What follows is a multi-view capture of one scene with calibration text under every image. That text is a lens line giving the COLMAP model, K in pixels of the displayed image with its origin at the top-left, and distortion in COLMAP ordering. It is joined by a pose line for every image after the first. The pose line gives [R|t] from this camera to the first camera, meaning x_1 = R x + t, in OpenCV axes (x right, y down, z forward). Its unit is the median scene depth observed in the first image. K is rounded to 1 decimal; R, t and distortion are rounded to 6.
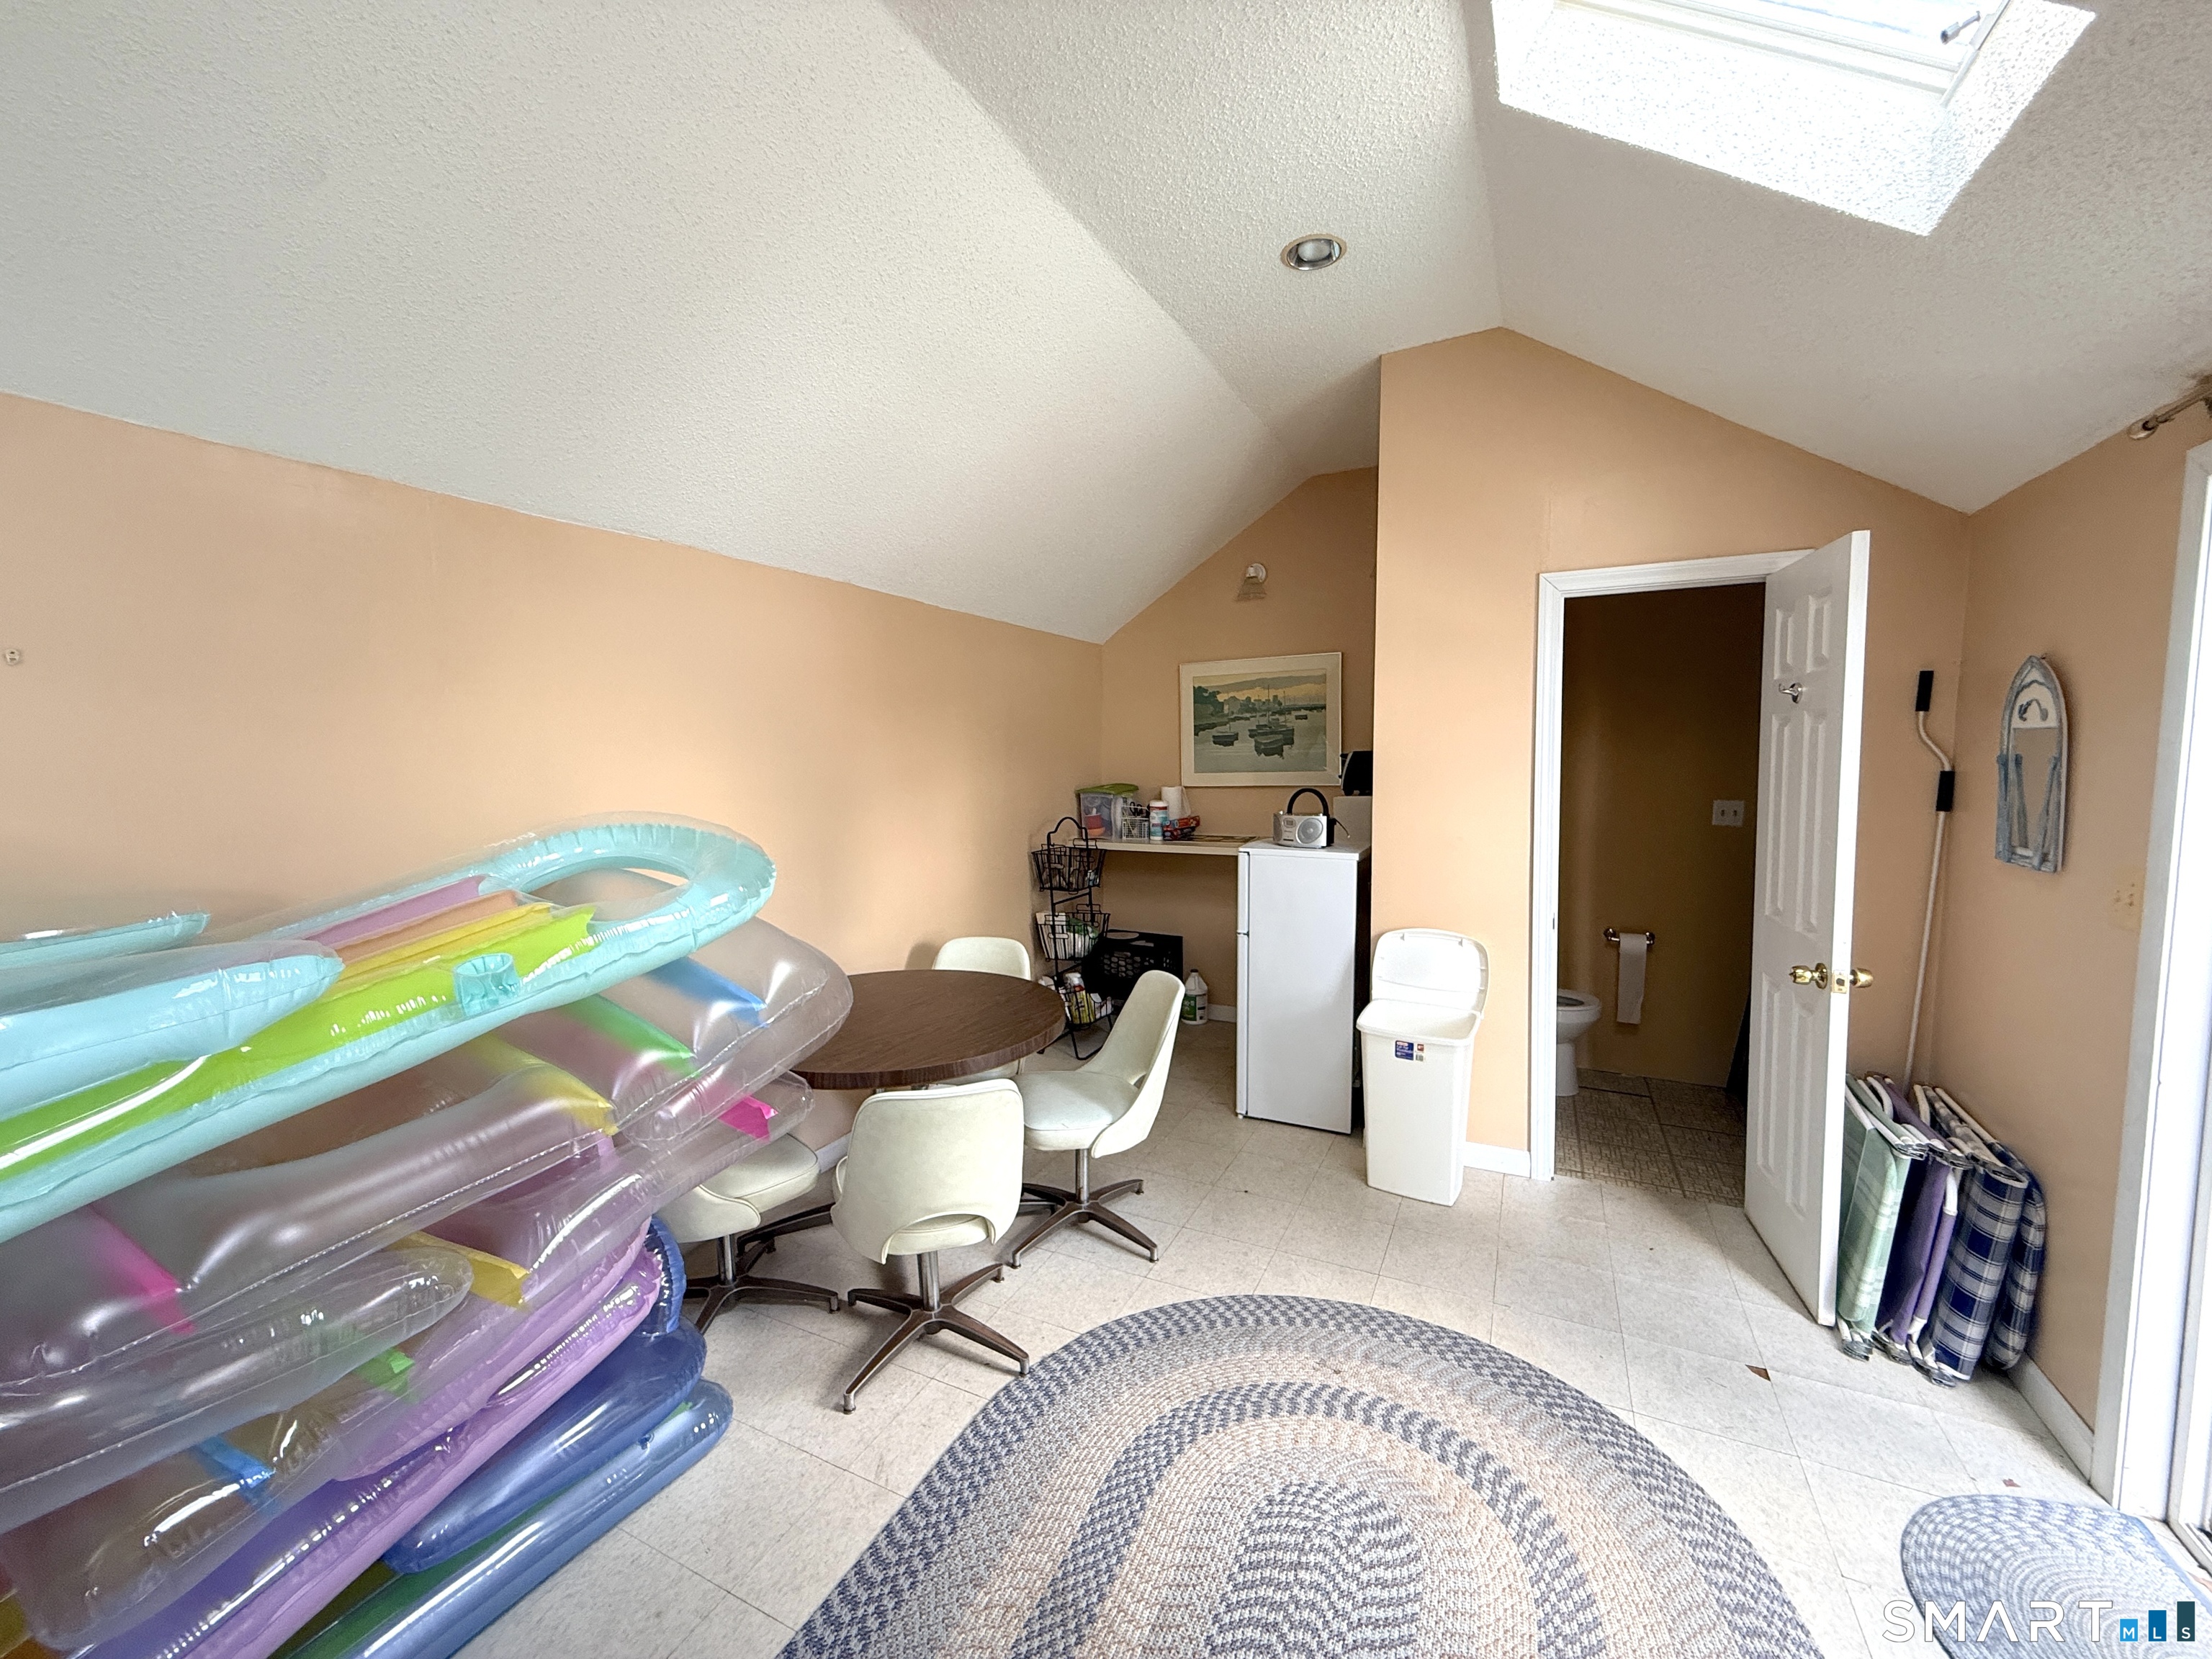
lens RADIAL K [[881.7, 0, 1099.5], [0, 881.7, 824.6], [0, 0, 1]] dist [0.000408, 0.000358]
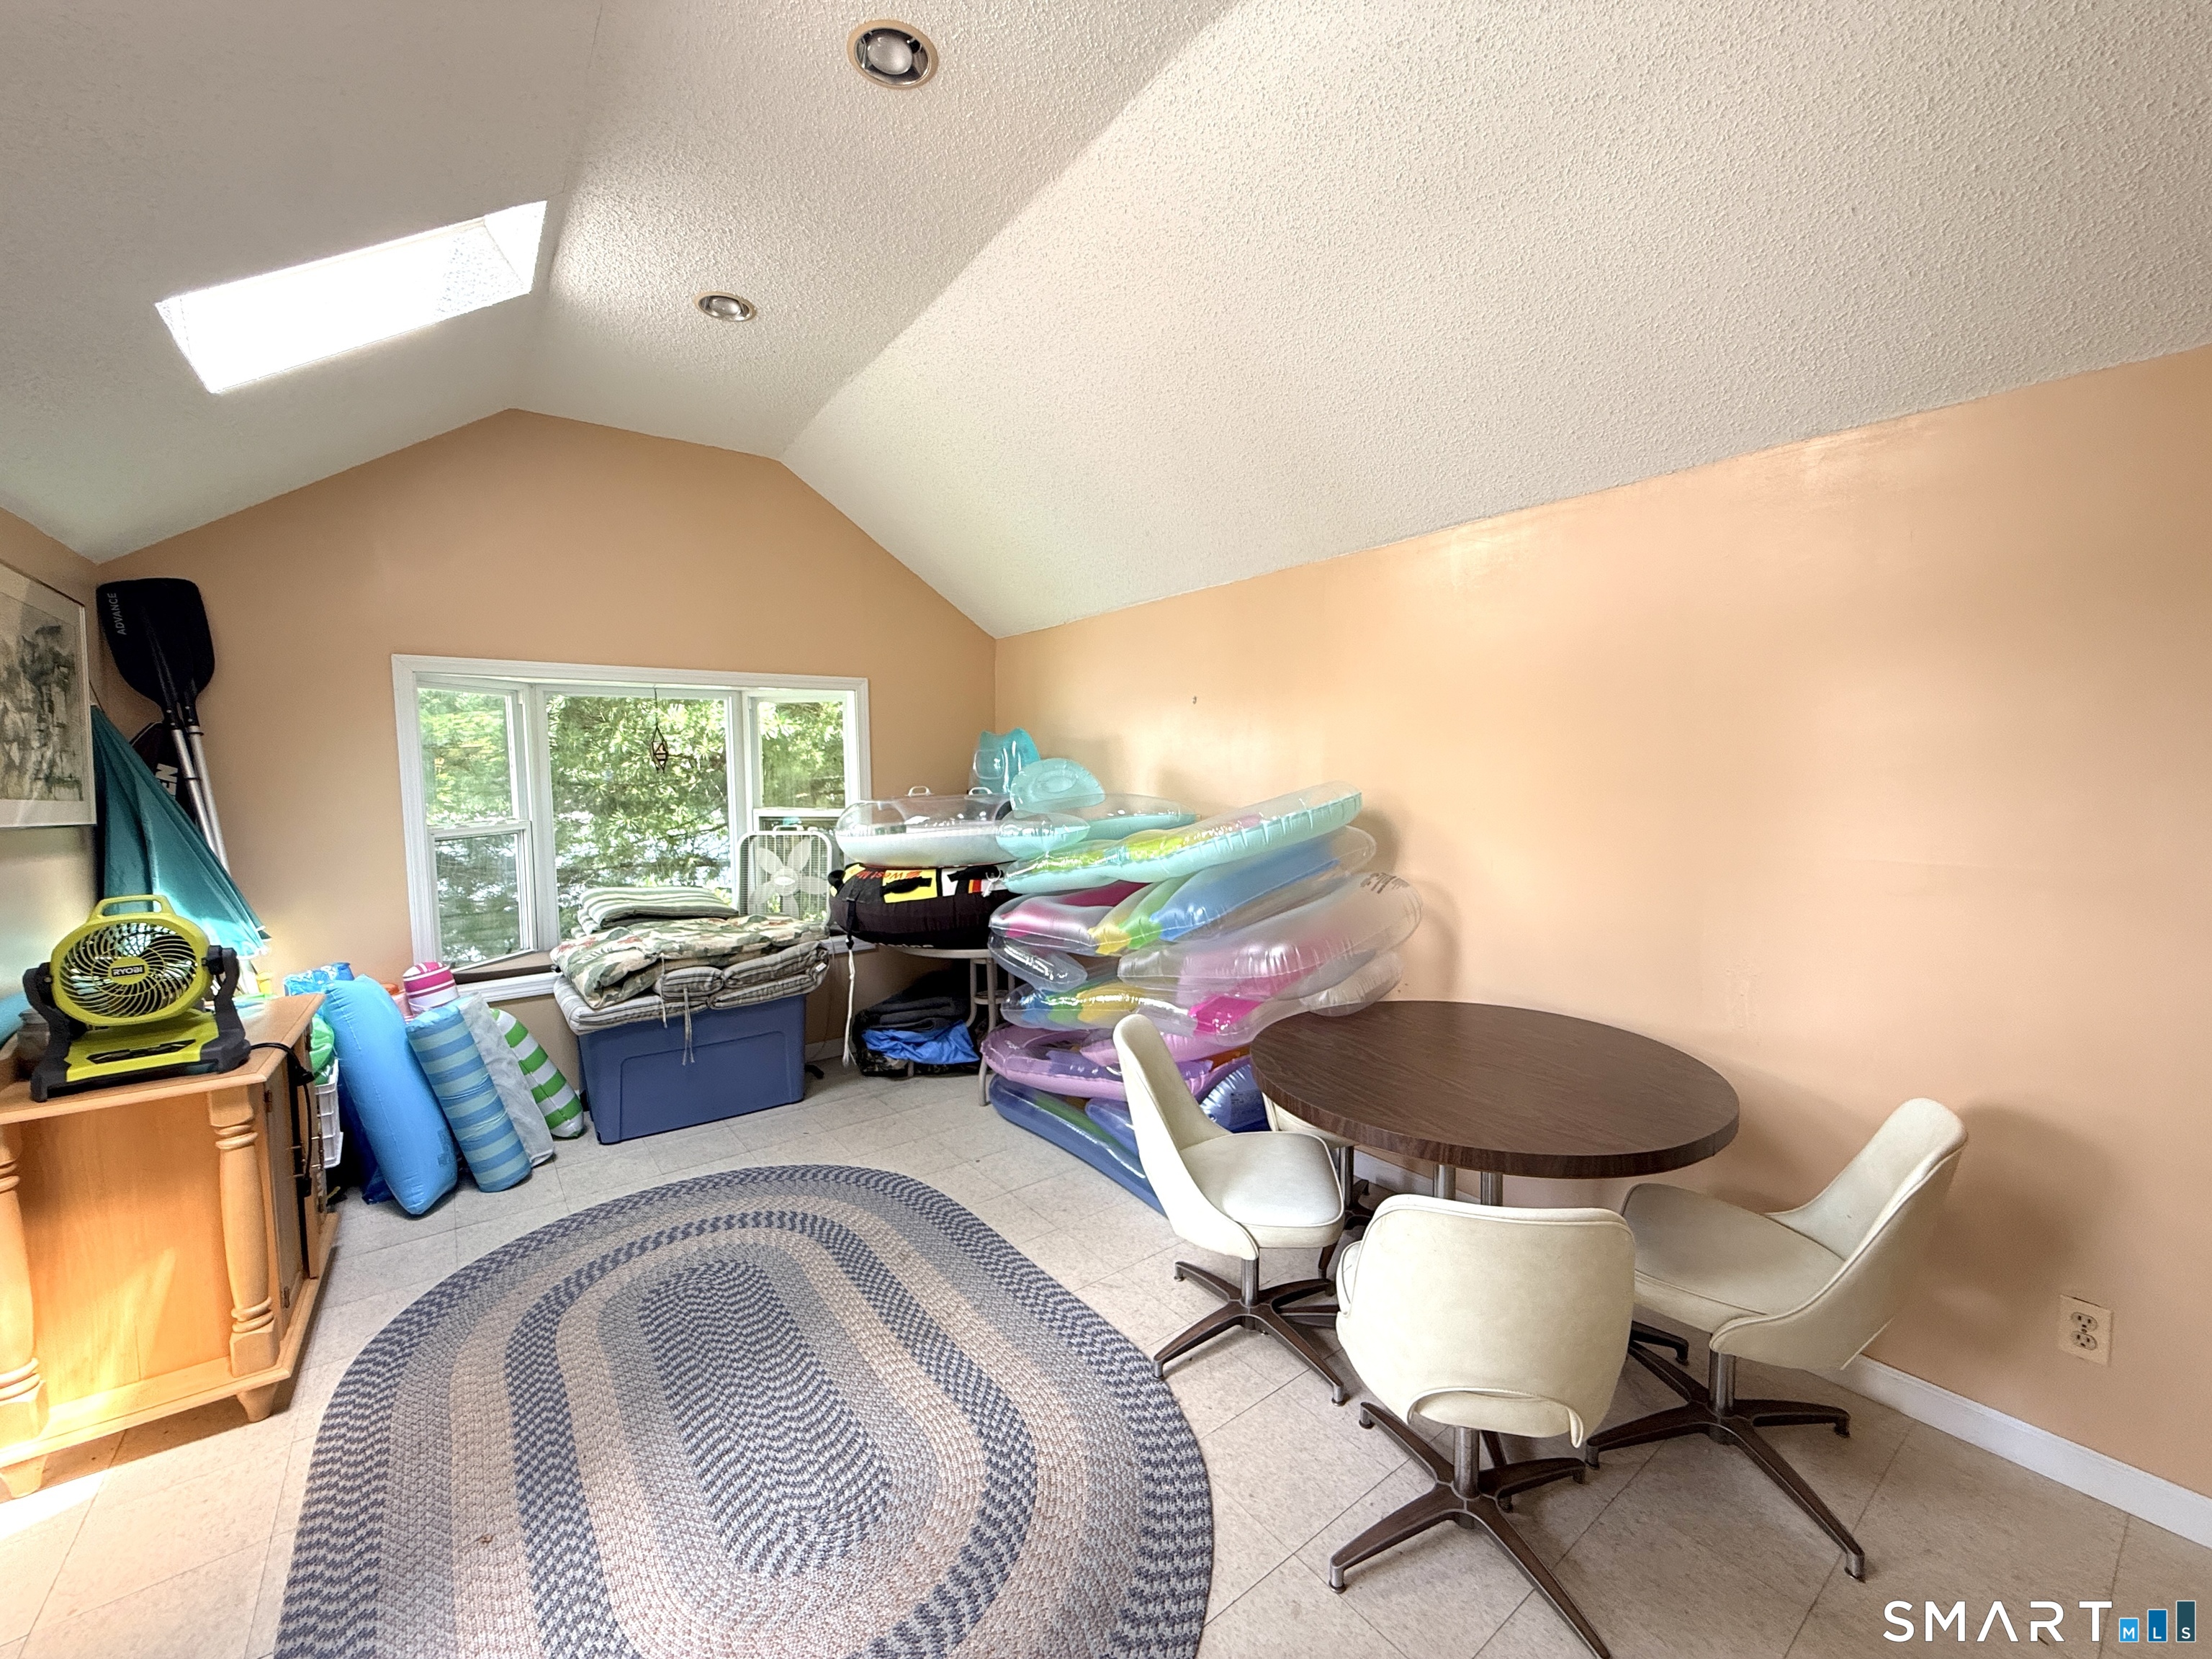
lens RADIAL K [[881.7, 0, 1103.7], [0, 881.7, 826.1], [0, 0, 1]] dist [0.000408, 0.000358]
pose [[-0.445853, 0.082275, -0.891317, 0.957188], [-0.052692, 0.991627, 0.117892, -0.110111], [0.893554, 0.099528, -0.437785, 1.660708]]
